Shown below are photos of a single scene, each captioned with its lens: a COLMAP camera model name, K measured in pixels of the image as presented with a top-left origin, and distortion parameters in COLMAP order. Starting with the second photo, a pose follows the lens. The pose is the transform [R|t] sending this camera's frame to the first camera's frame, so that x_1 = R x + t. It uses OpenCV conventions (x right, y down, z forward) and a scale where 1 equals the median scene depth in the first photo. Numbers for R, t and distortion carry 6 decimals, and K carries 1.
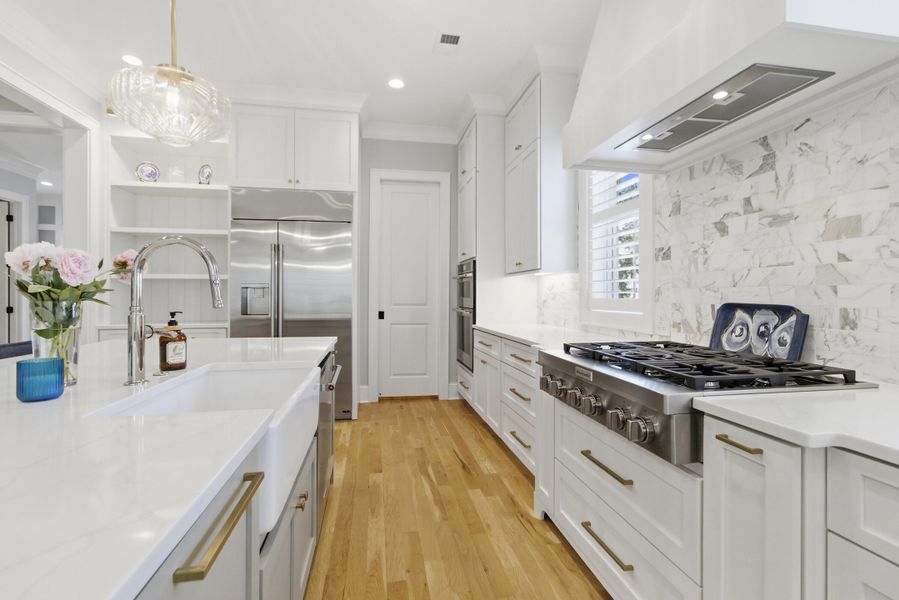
lens RADIAL K [[422.9, 0, 448.3], [0, 422.9, 296.2], [0, 0, 1]] dist [-0.011034, 0.008593]
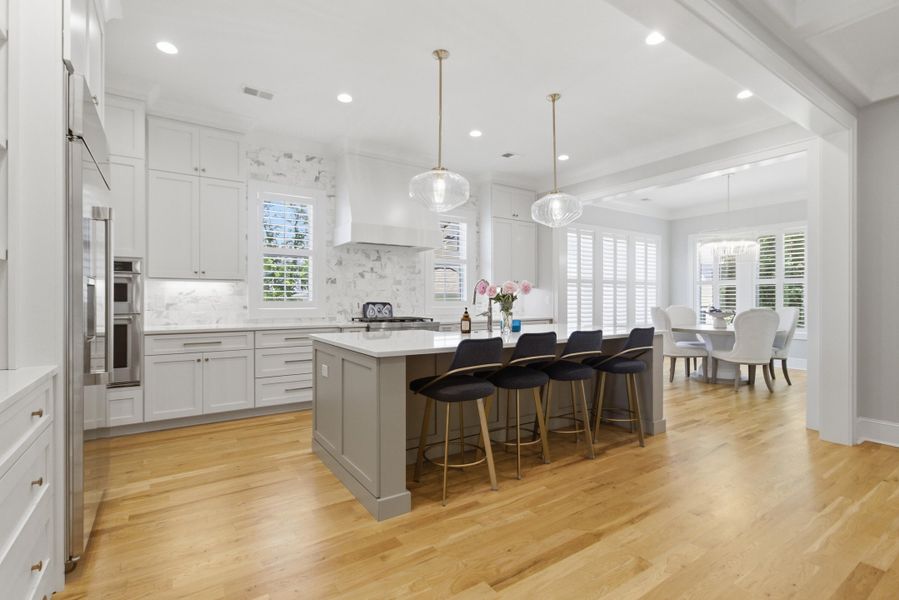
lens RADIAL K [[422.9, 0, 447.9], [0, 422.9, 299.3], [0, 0, 1]] dist [-0.011034, 0.008593]
pose [[-0.396683, -0.003818, 0.917948, -1.726056], [-0.000746, 0.999992, 0.003837, -0.010803], [-0.917955, 0.000837, -0.396683, 1.266455]]
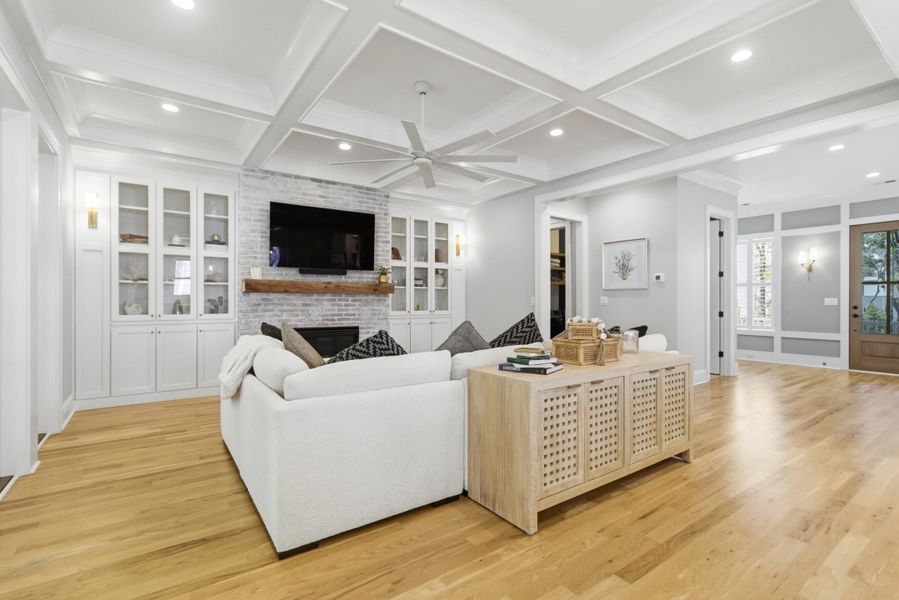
lens RADIAL K [[422.9, 0, 450.1], [0, 422.9, 299.6], [0, 0, 1]] dist [-0.011034, 0.008593]
pose [[0.427467, -0.001808, -0.904029, -0.789635], [-0.003023, 0.999990, -0.003429, -0.003170], [0.904026, 0.004199, 0.427457, -0.344636]]
